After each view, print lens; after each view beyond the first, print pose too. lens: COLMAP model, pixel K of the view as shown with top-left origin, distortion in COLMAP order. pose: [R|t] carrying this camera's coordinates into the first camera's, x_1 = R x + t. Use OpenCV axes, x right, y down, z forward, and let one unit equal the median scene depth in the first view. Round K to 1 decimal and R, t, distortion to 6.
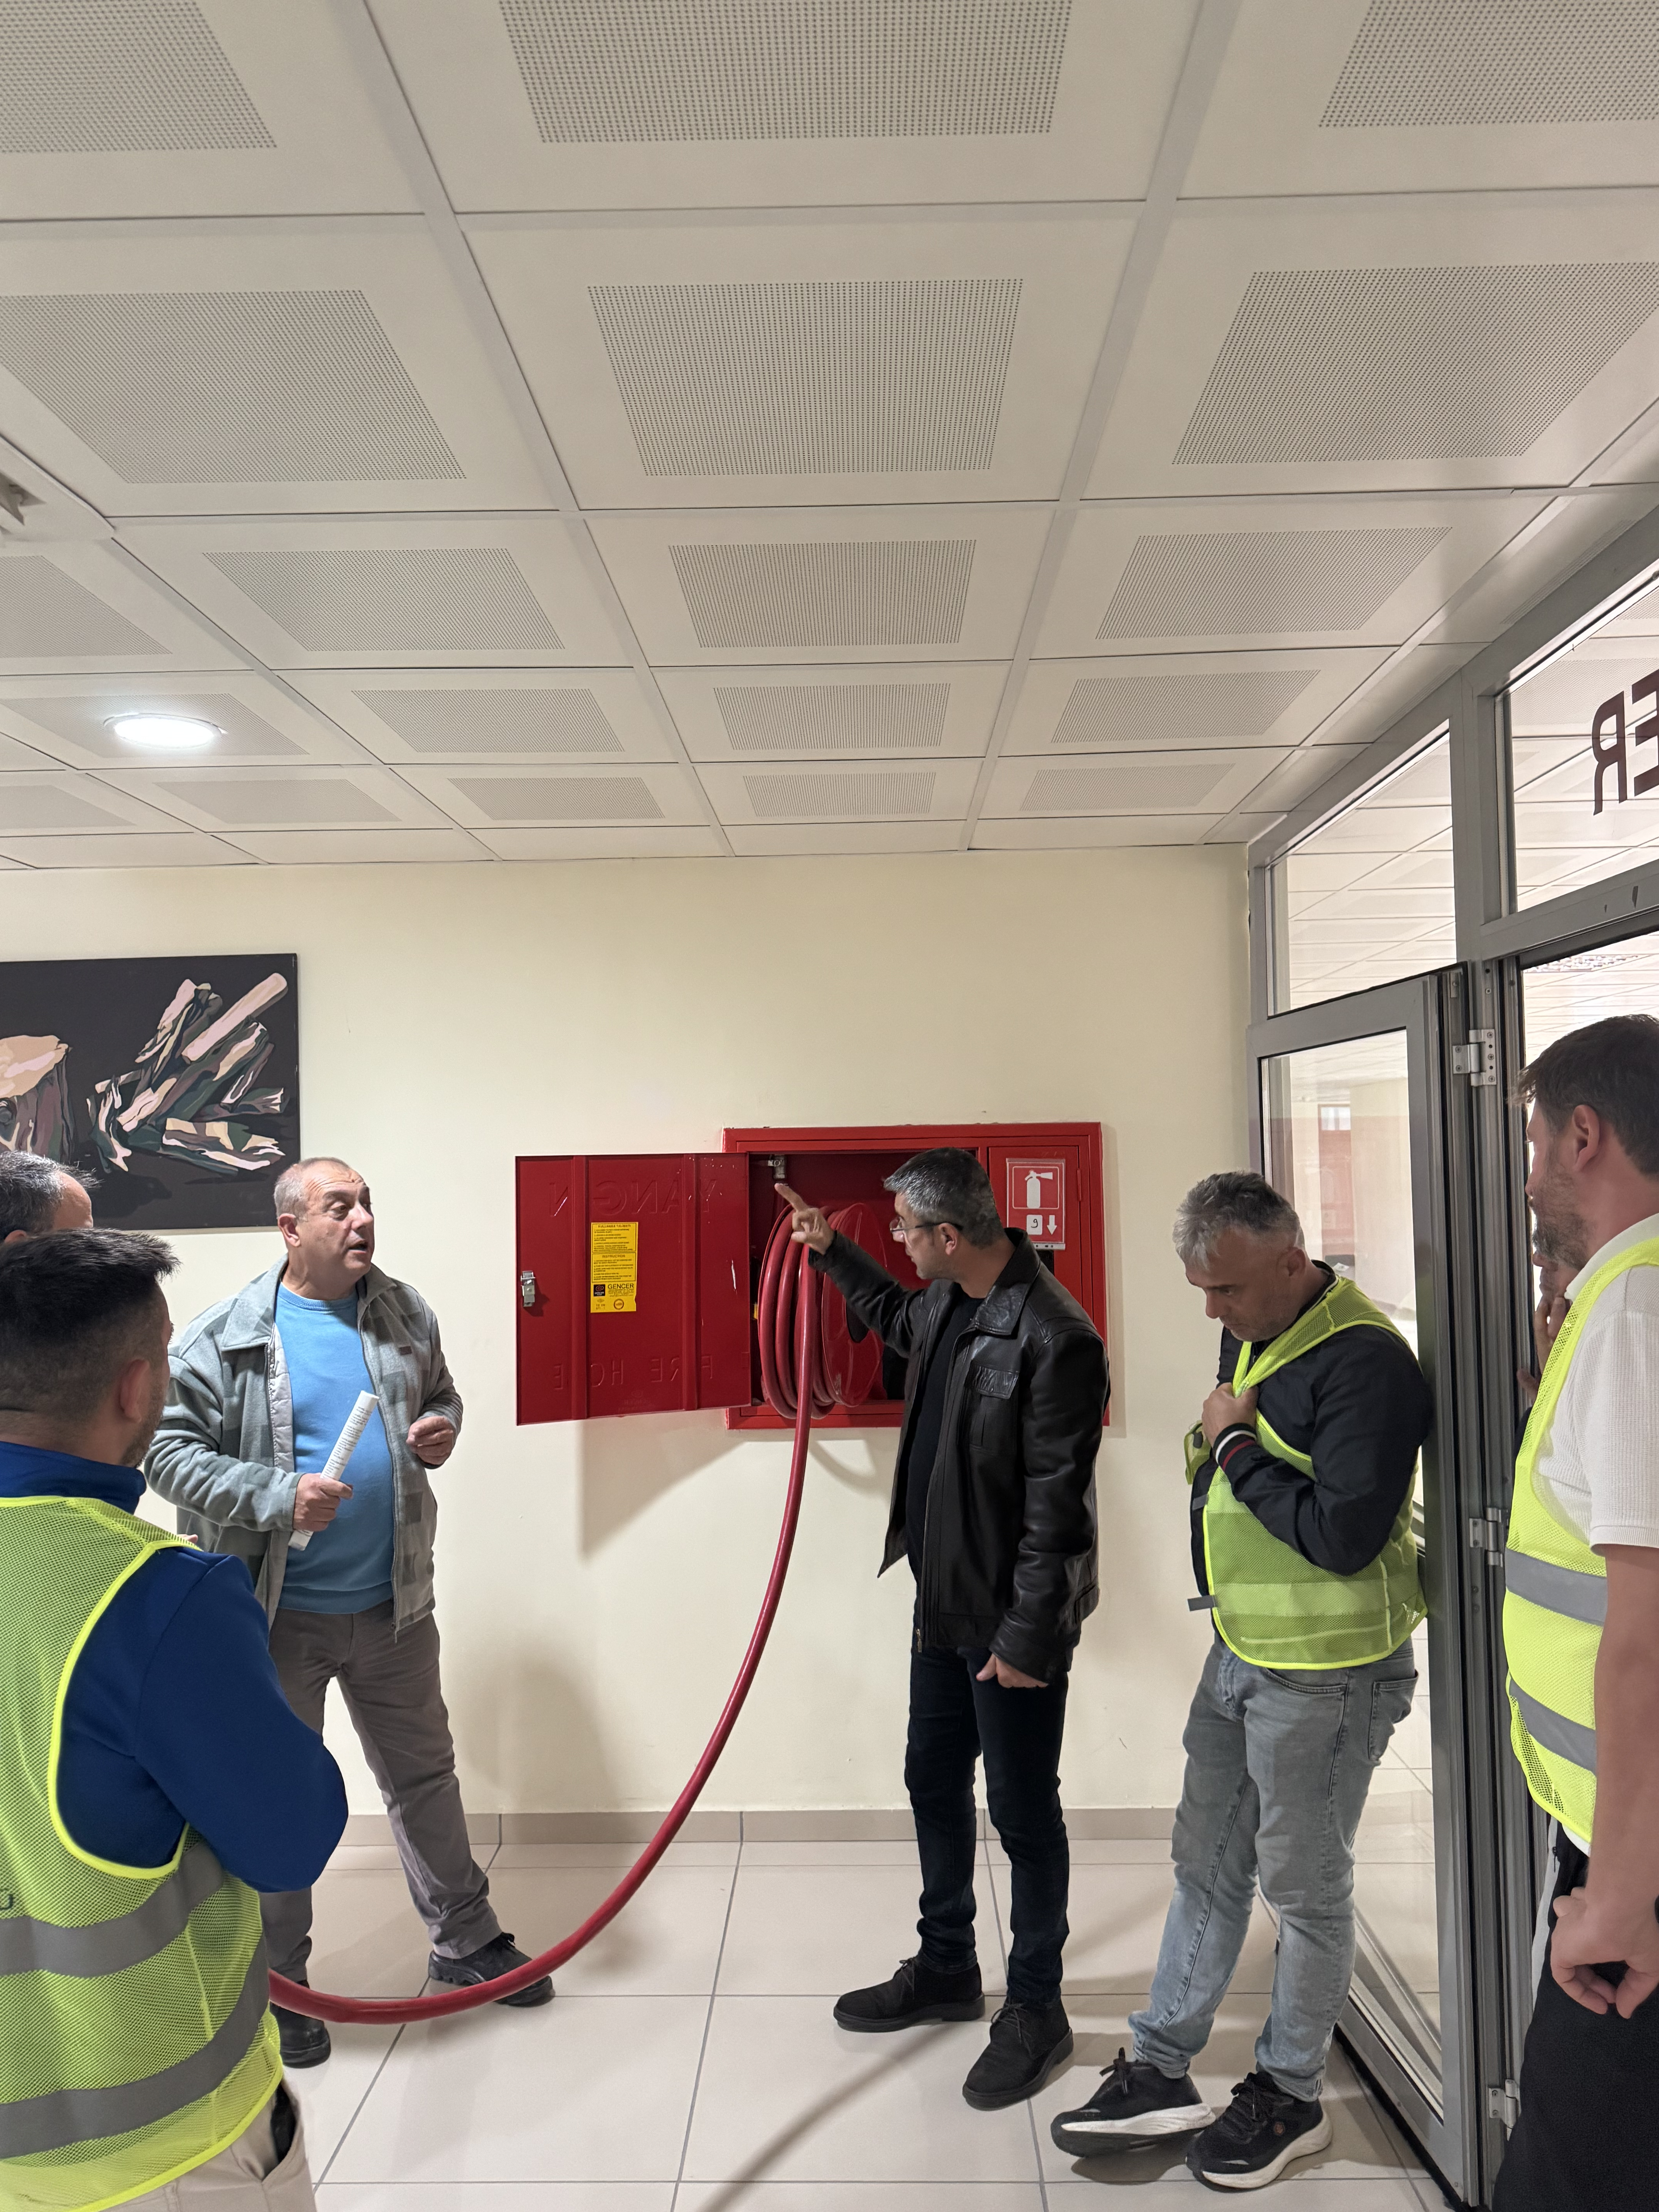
lens RADIAL K [[1589.8, 0, 829.5], [0, 1589.8, 1106.0], [0, 0, 1]] dist [-0.059532, -0.004260]
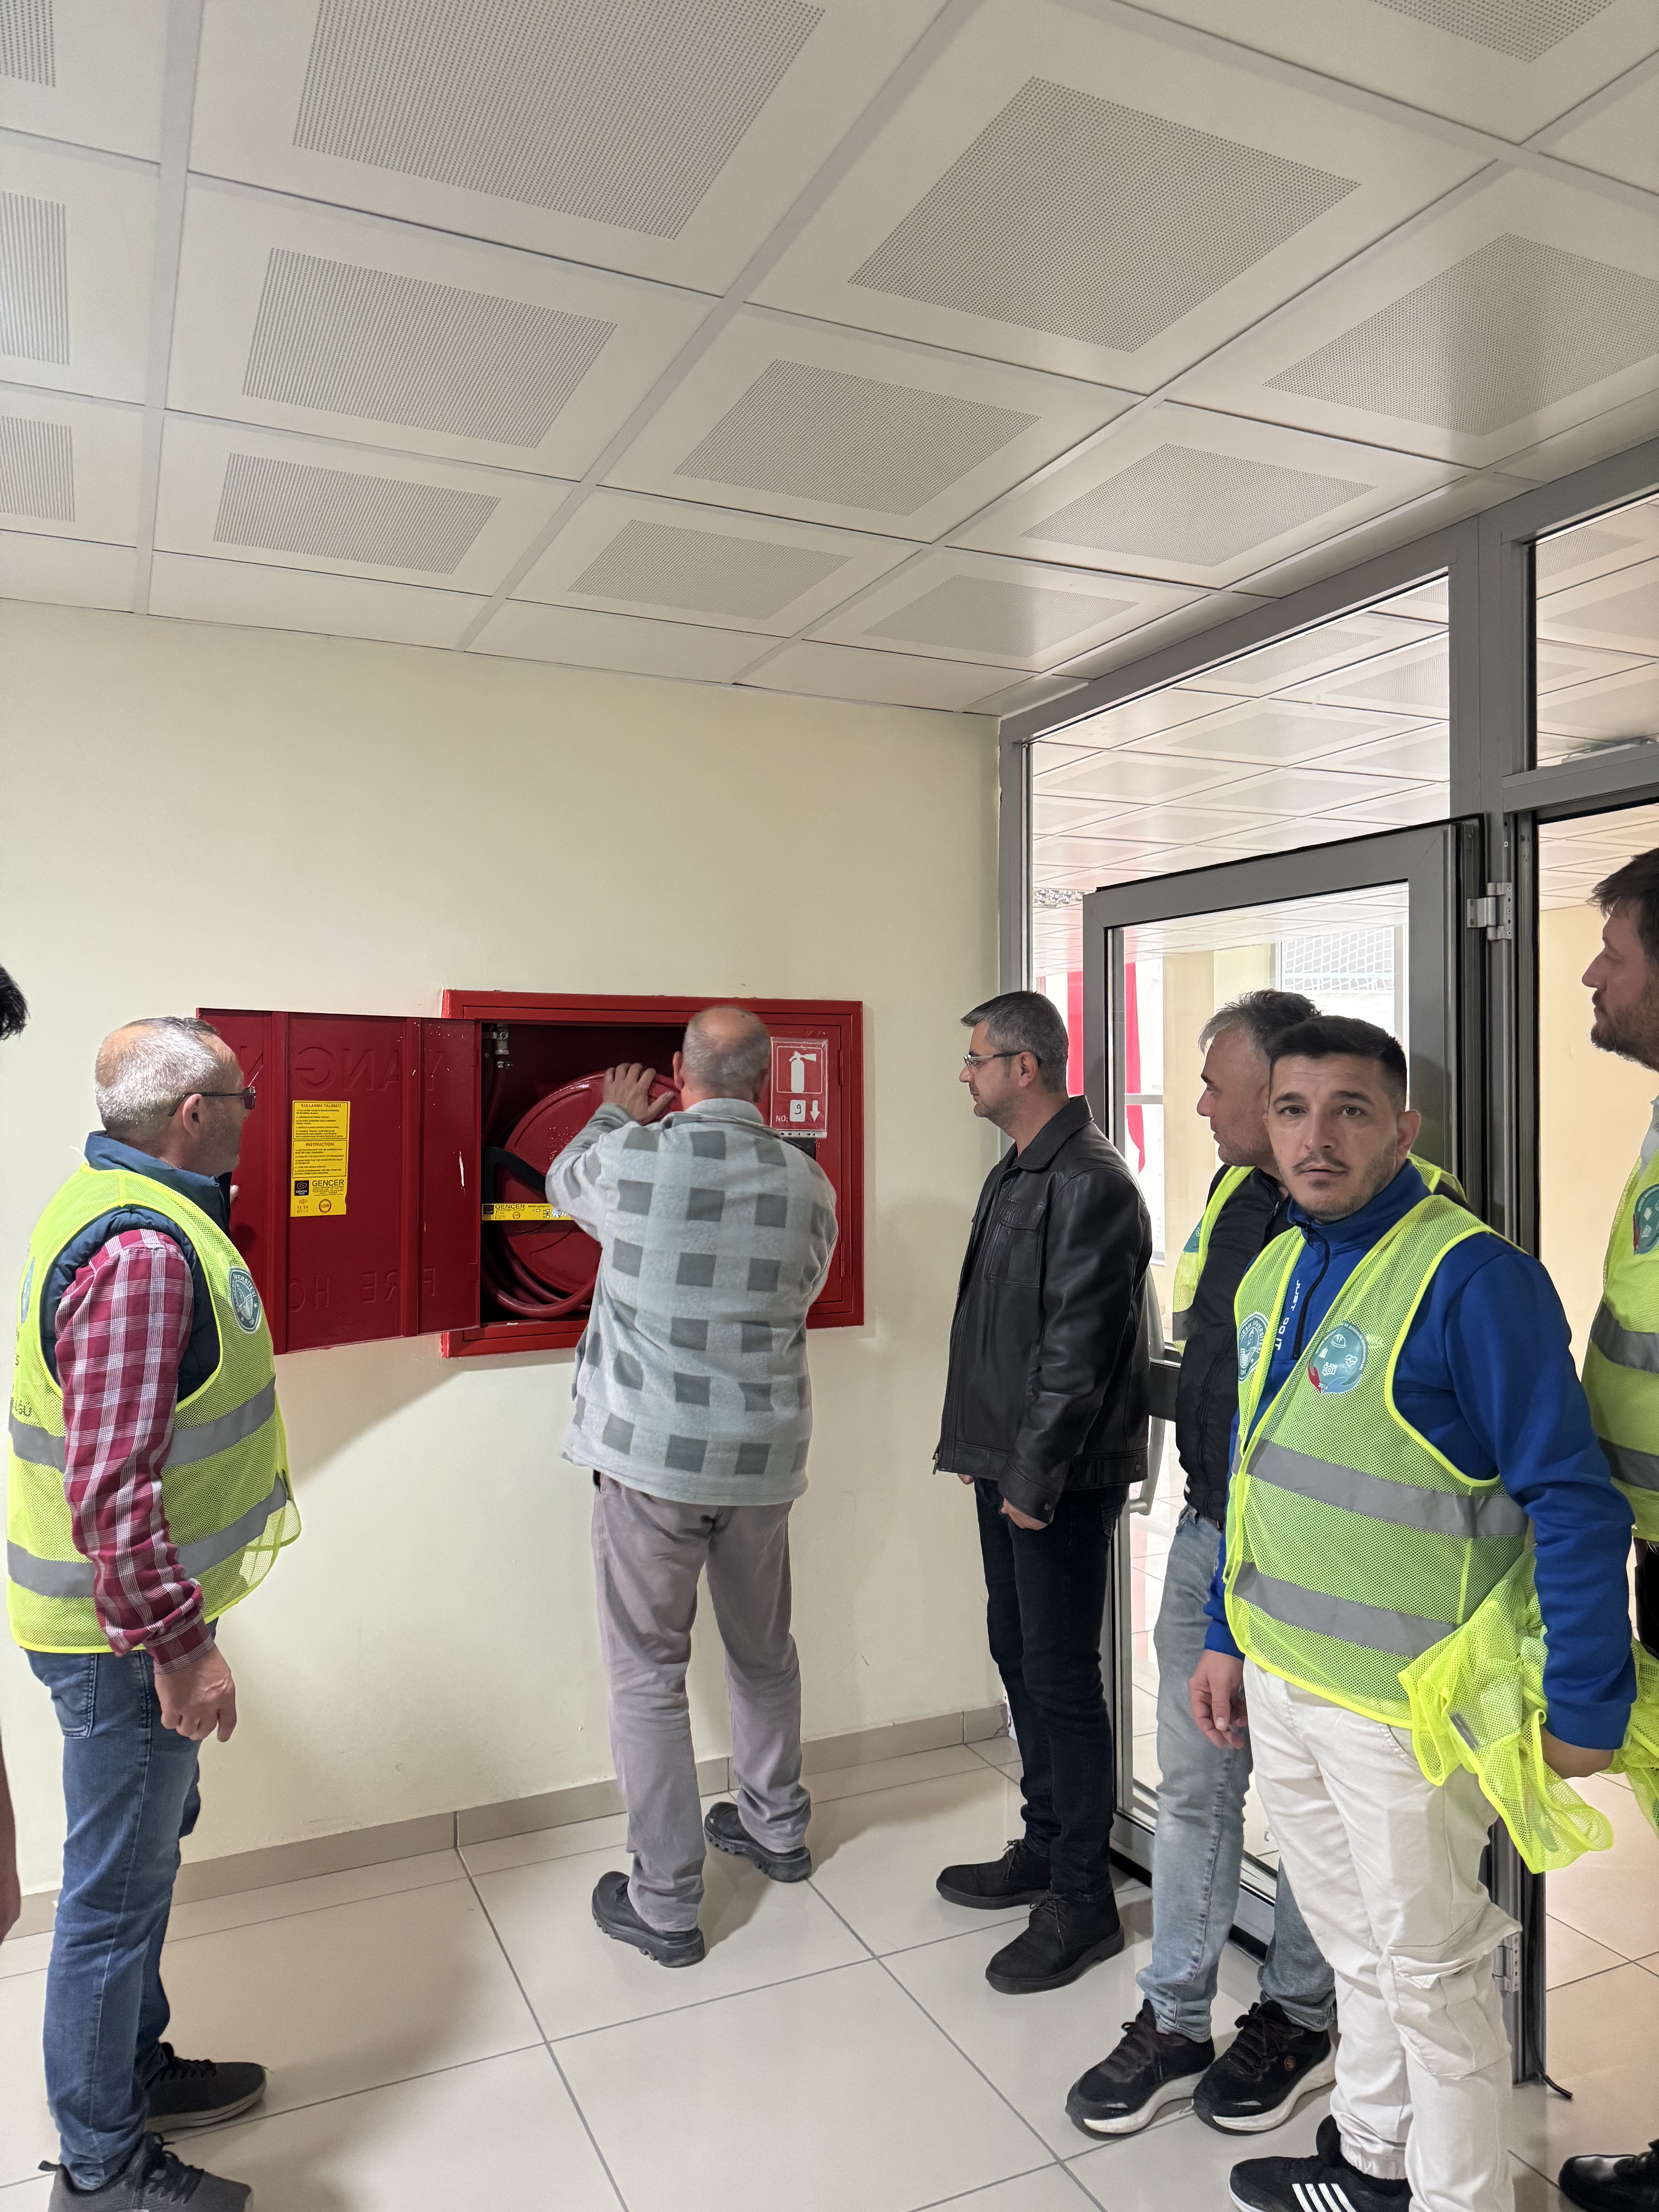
lens RADIAL K [[1525.6, 0, 829.5], [0, 1525.6, 1106.0], [0, 0, 1]] dist [0.003270, 0.000294]
pose [[0.892312, 0.011762, 0.451267, -0.252102], [-0.025900, 0.999348, 0.025166, 0.050663], [-0.450676, -0.034144, 0.892034, 0.220044]]
